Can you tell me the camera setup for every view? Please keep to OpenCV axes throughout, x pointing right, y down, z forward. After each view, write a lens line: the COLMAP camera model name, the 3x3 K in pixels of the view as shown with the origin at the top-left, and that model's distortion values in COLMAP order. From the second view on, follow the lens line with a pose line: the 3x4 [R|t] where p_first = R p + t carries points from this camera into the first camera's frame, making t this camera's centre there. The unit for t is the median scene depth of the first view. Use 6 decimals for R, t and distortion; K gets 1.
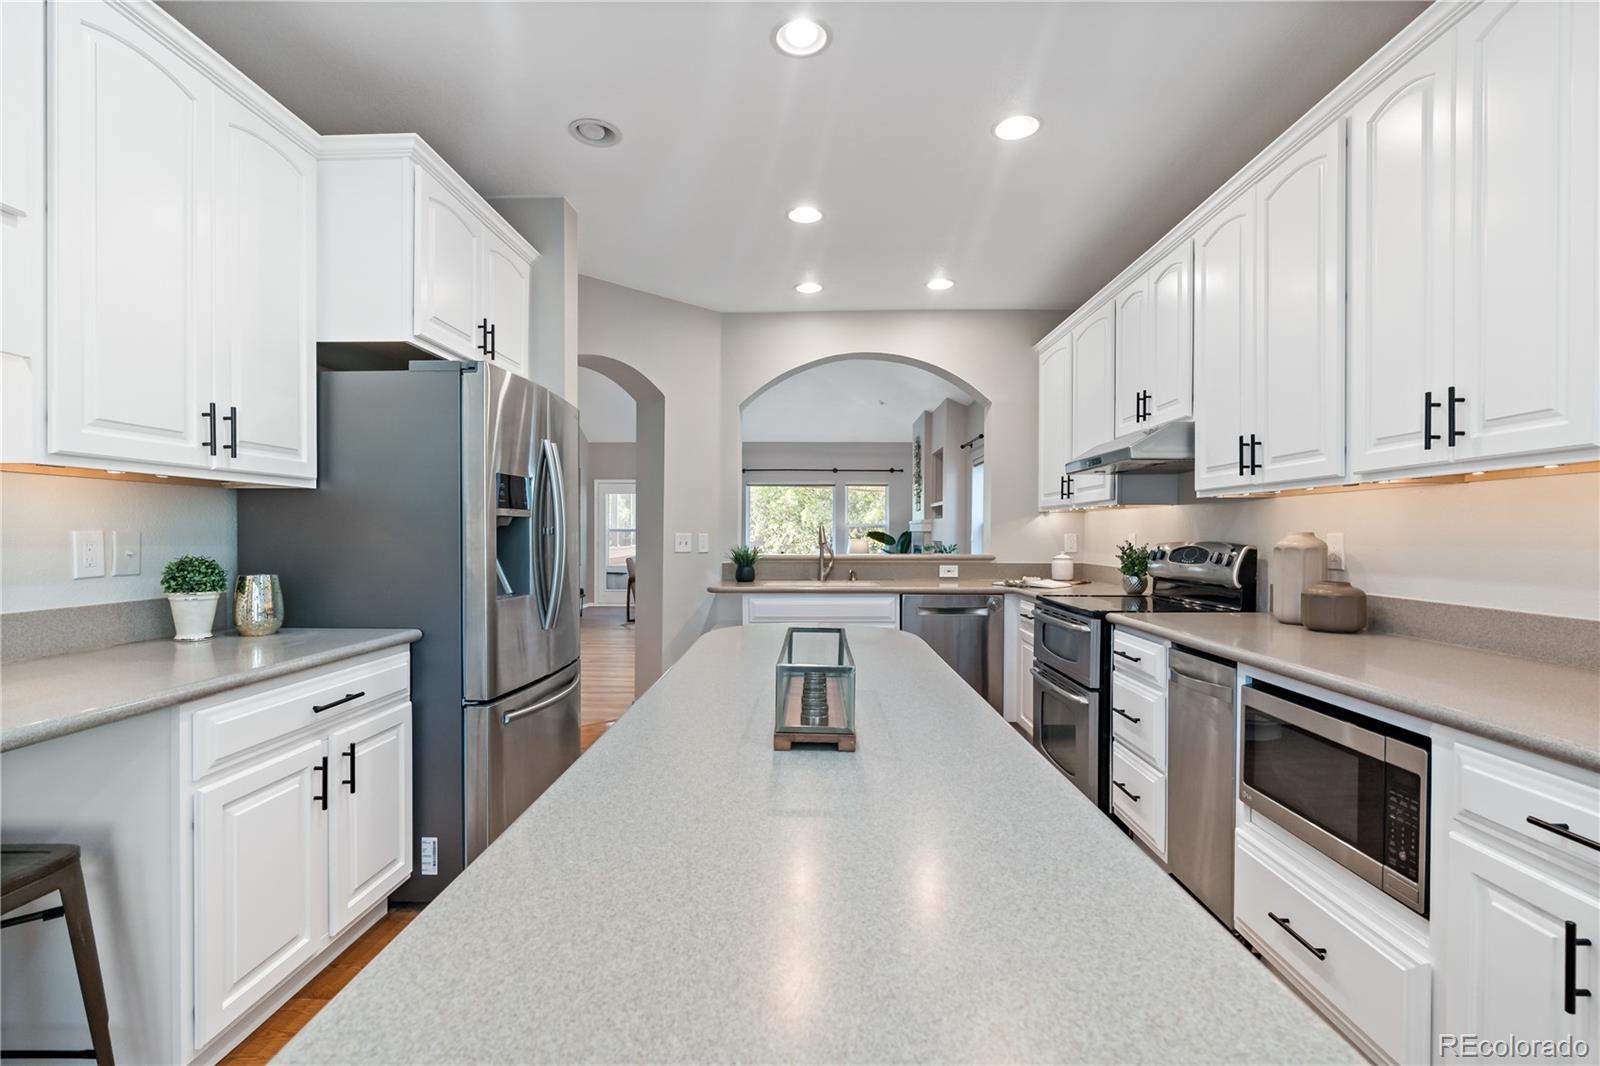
lens RADIAL K [[731.4, 0, 794.2], [0, 731.4, 538.5], [0, 0, 1]] dist [-0.005759, 0.001550]
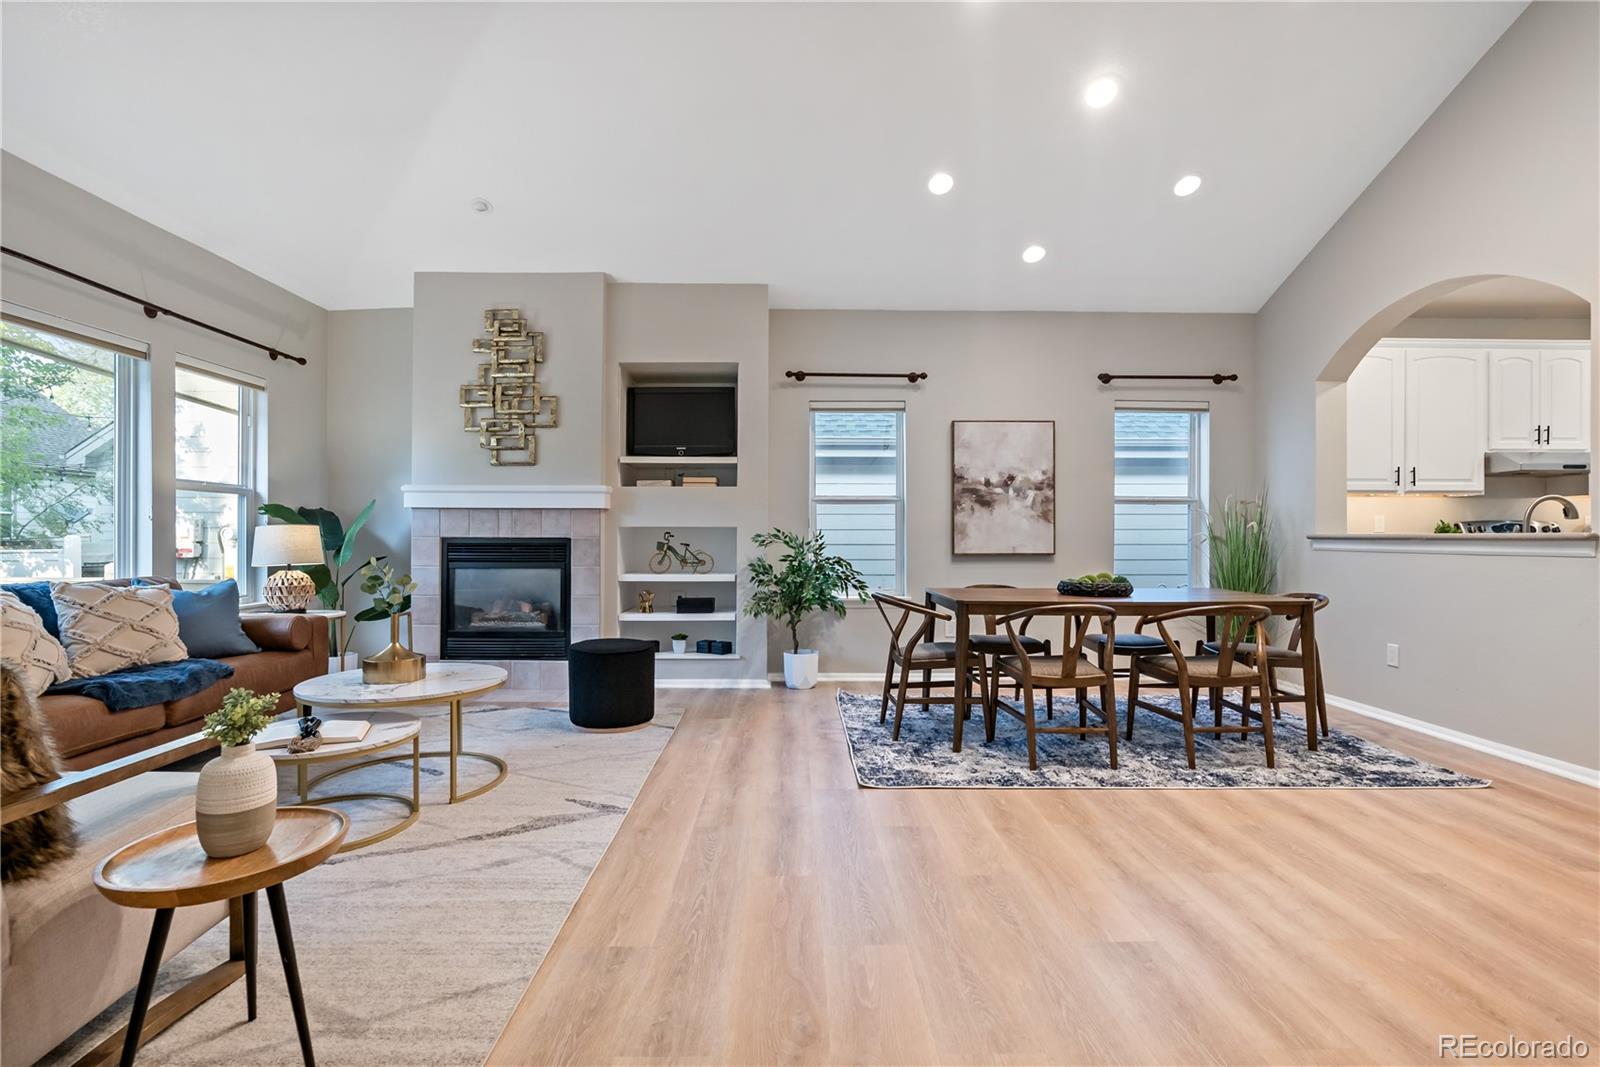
lens RADIAL K [[743.1, 0, 804.3], [0, 743.1, 540.8], [0, 0, 1]] dist [-0.002756, -0.000215]
pose [[-0.042979, -0.003763, 0.999069, -0.741248], [0.003748, 0.999985, 0.003928, 0.025489], [-0.999069, 0.003913, -0.042964, 1.866404]]
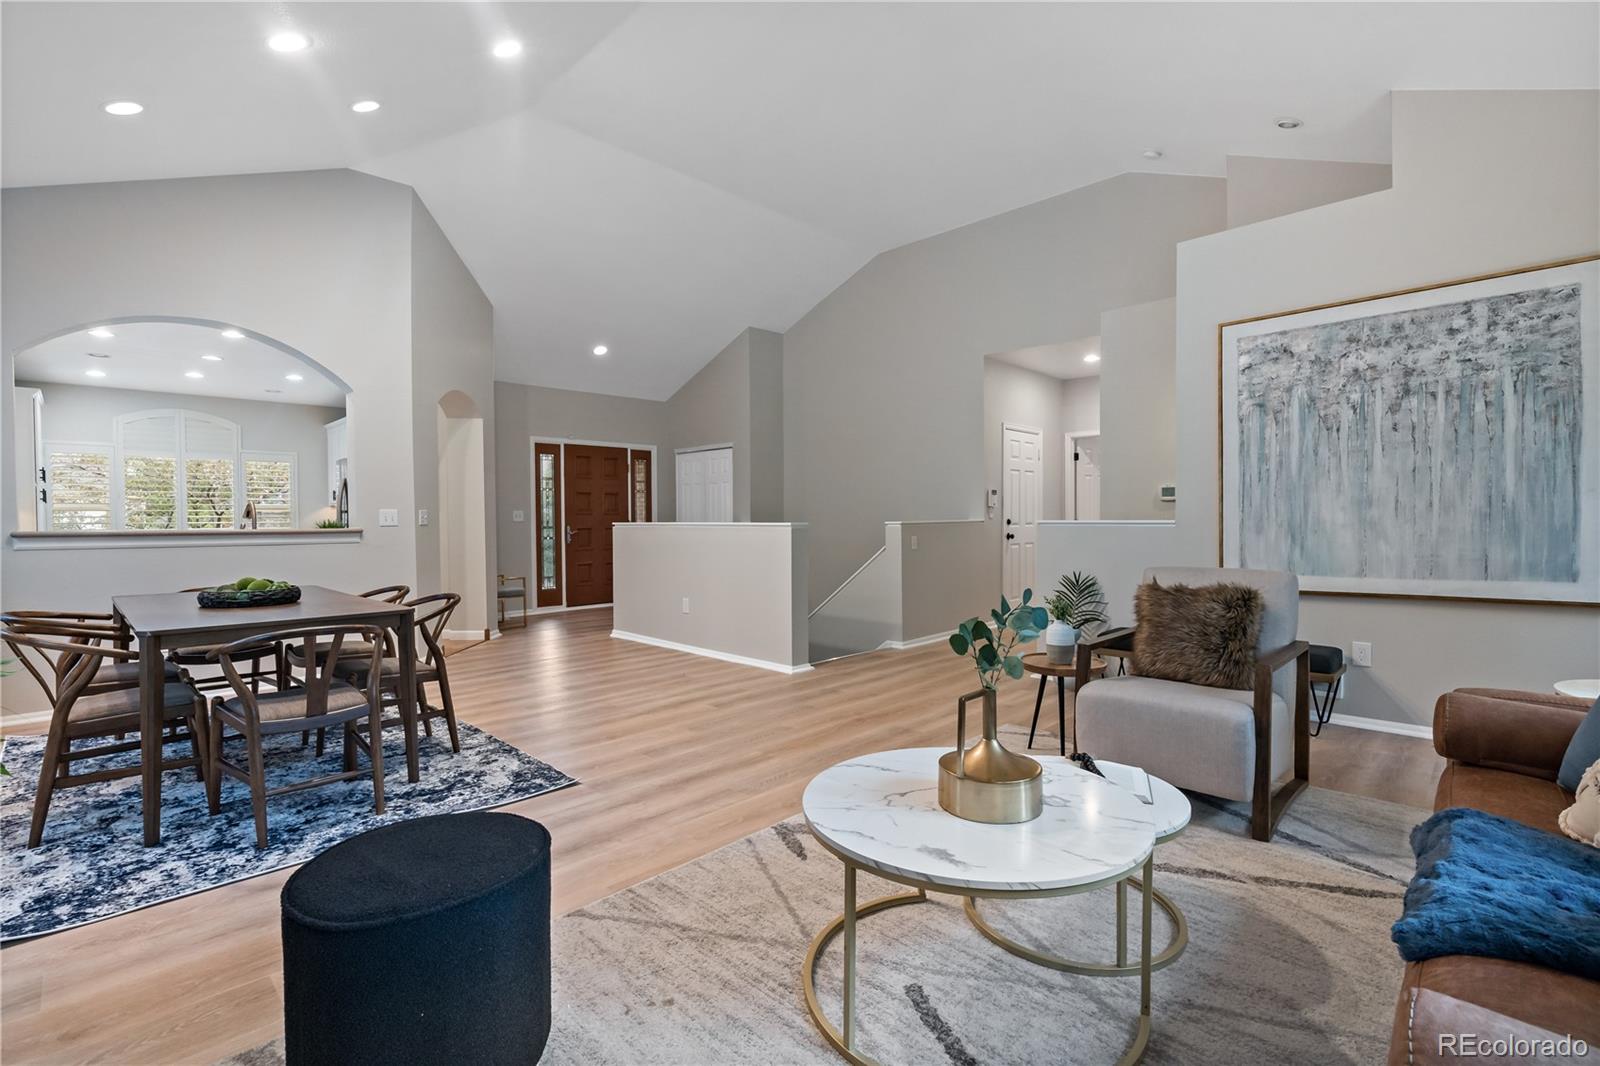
lens RADIAL K [[731.4, 0, 794.2], [0, 731.4, 538.5], [0, 0, 1]] dist [-0.005759, 0.001550]
pose [[-0.684214, 0.023449, -0.728904, 0.289245], [0.002561, 0.999554, 0.029752, 0.007034], [0.729277, 0.018490, -0.683969, 2.392848]]
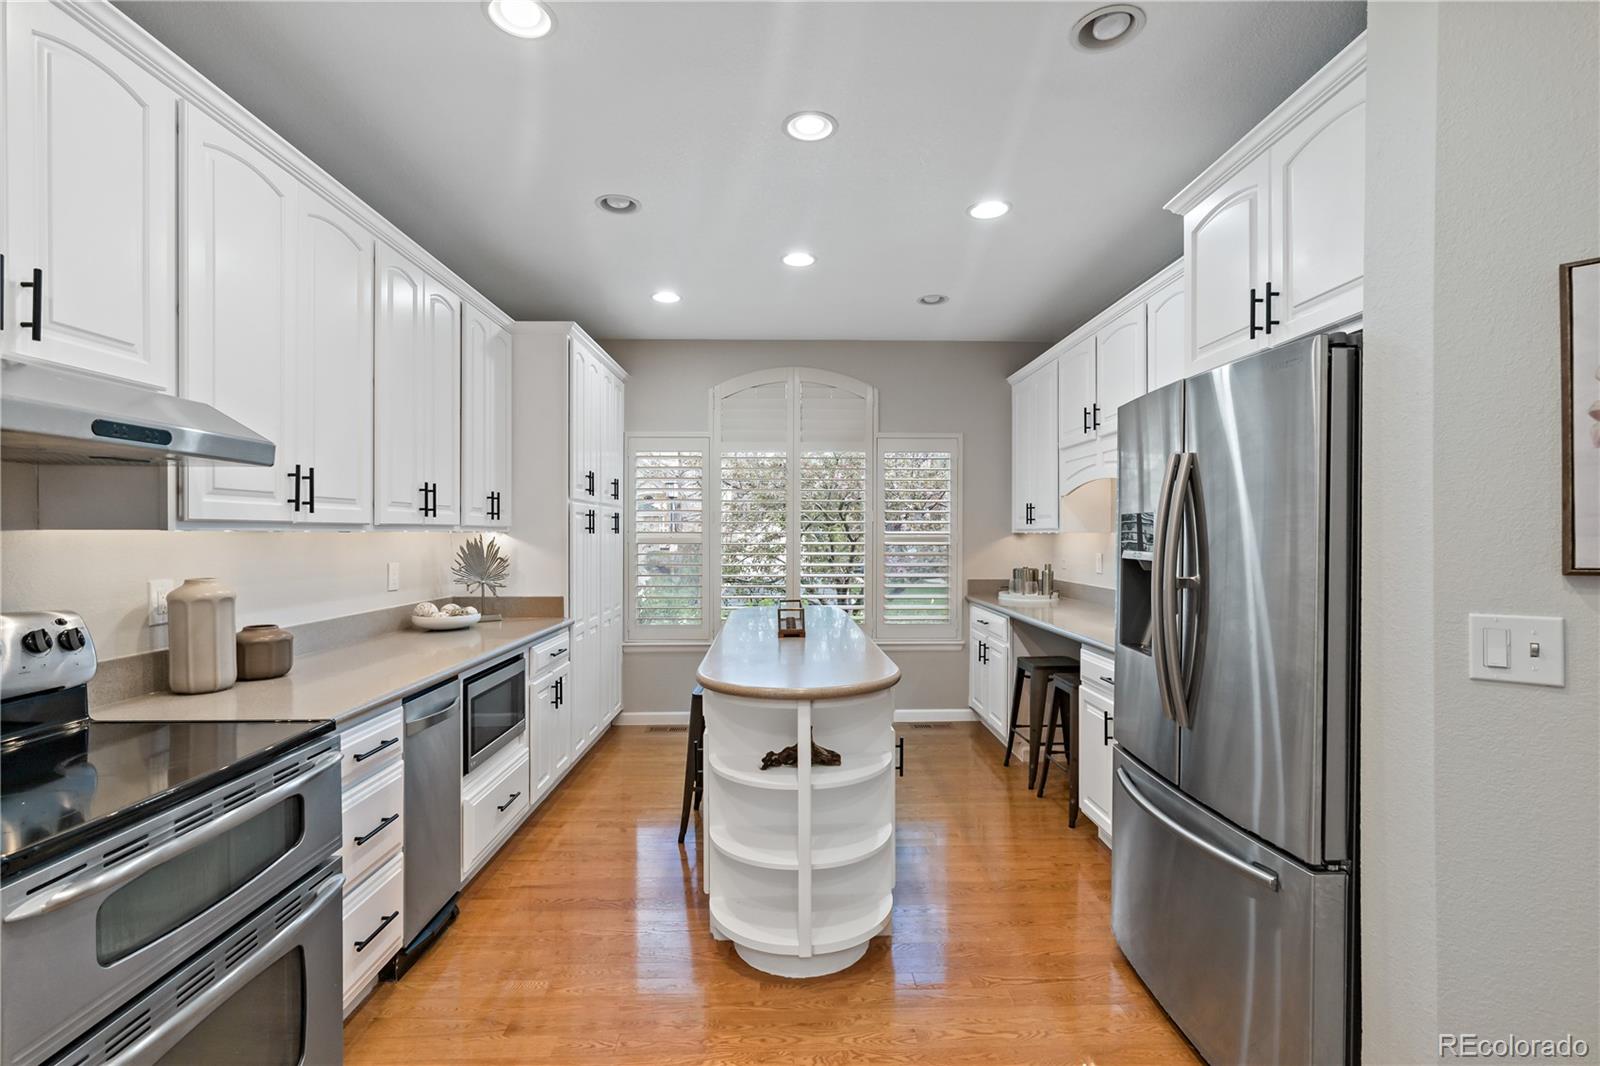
lens RADIAL K [[731.4, 0, 794.2], [0, 731.4, 538.5], [0, 0, 1]] dist [-0.005759, 0.001550]
pose [[-0.998926, -0.001758, -0.046296, 0.038653], [-0.002452, 0.999885, 0.014938, -0.036600], [0.046264, 0.015036, -0.998816, 1.002039]]
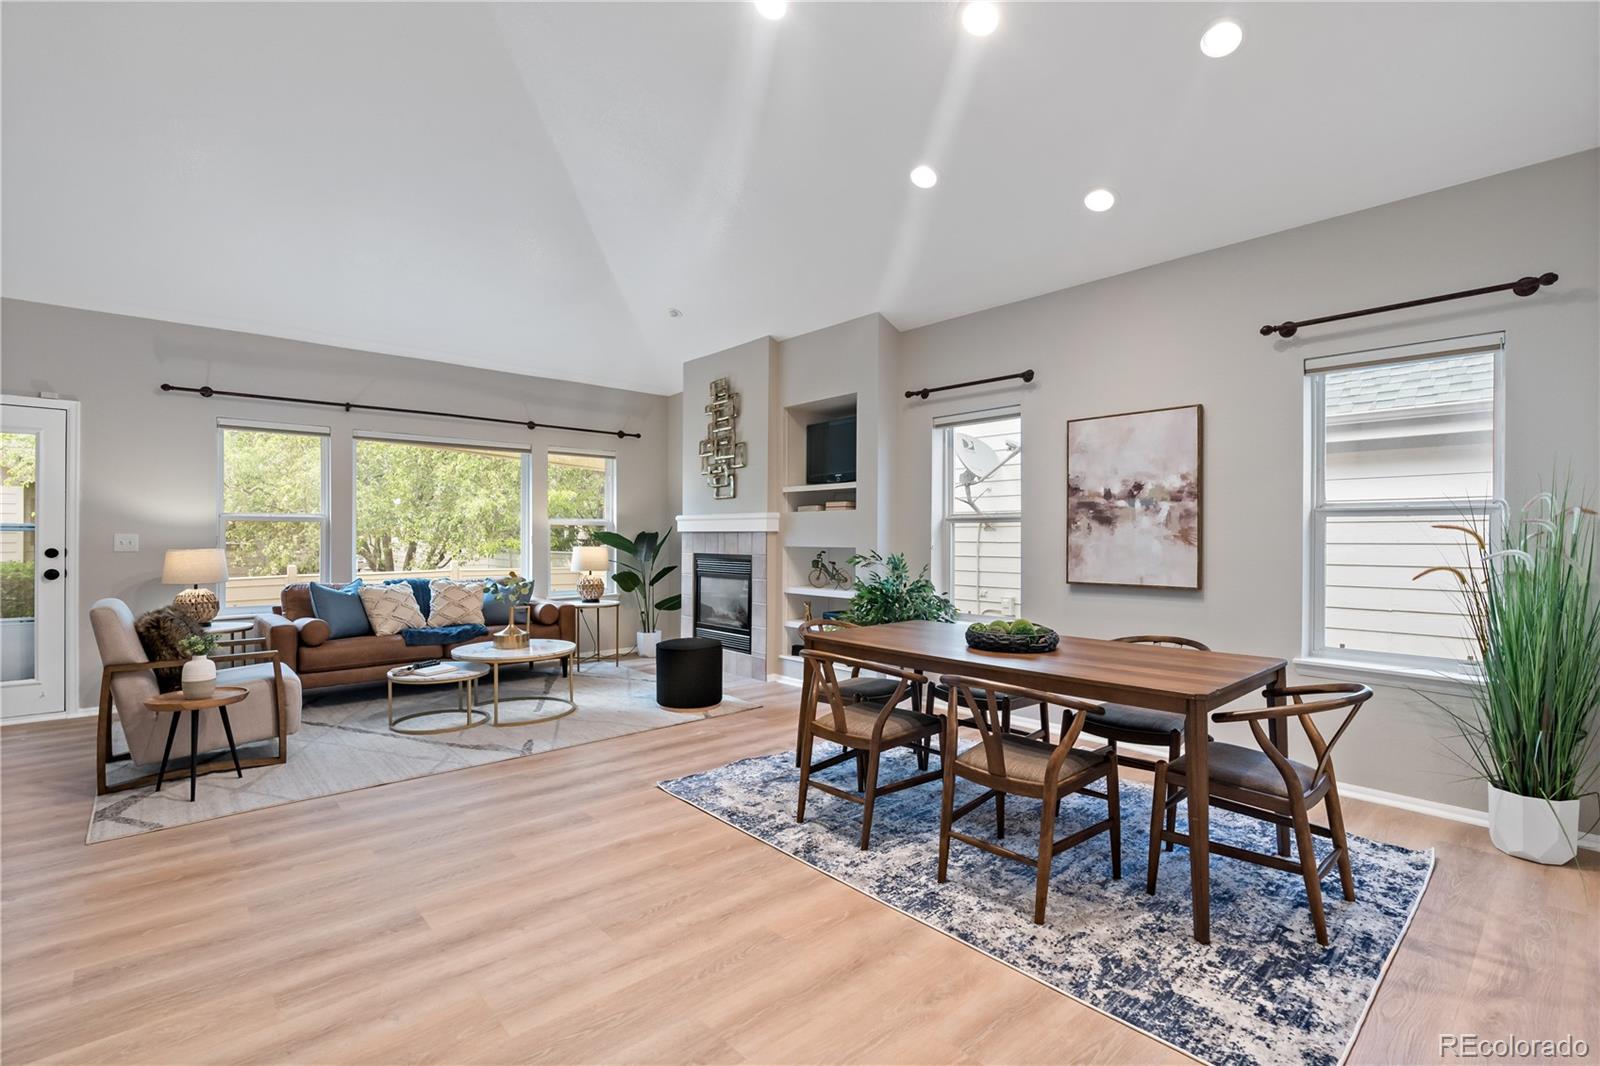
lens RADIAL K [[731.4, 0, 794.2], [0, 731.4, 538.5], [0, 0, 1]] dist [-0.005759, 0.001550]
pose [[0.728674, -0.002076, 0.684858, -0.487124], [0.003288, 0.999994, -0.000467, -0.006597], [-0.684853, 0.002592, 0.728676, 1.124877]]
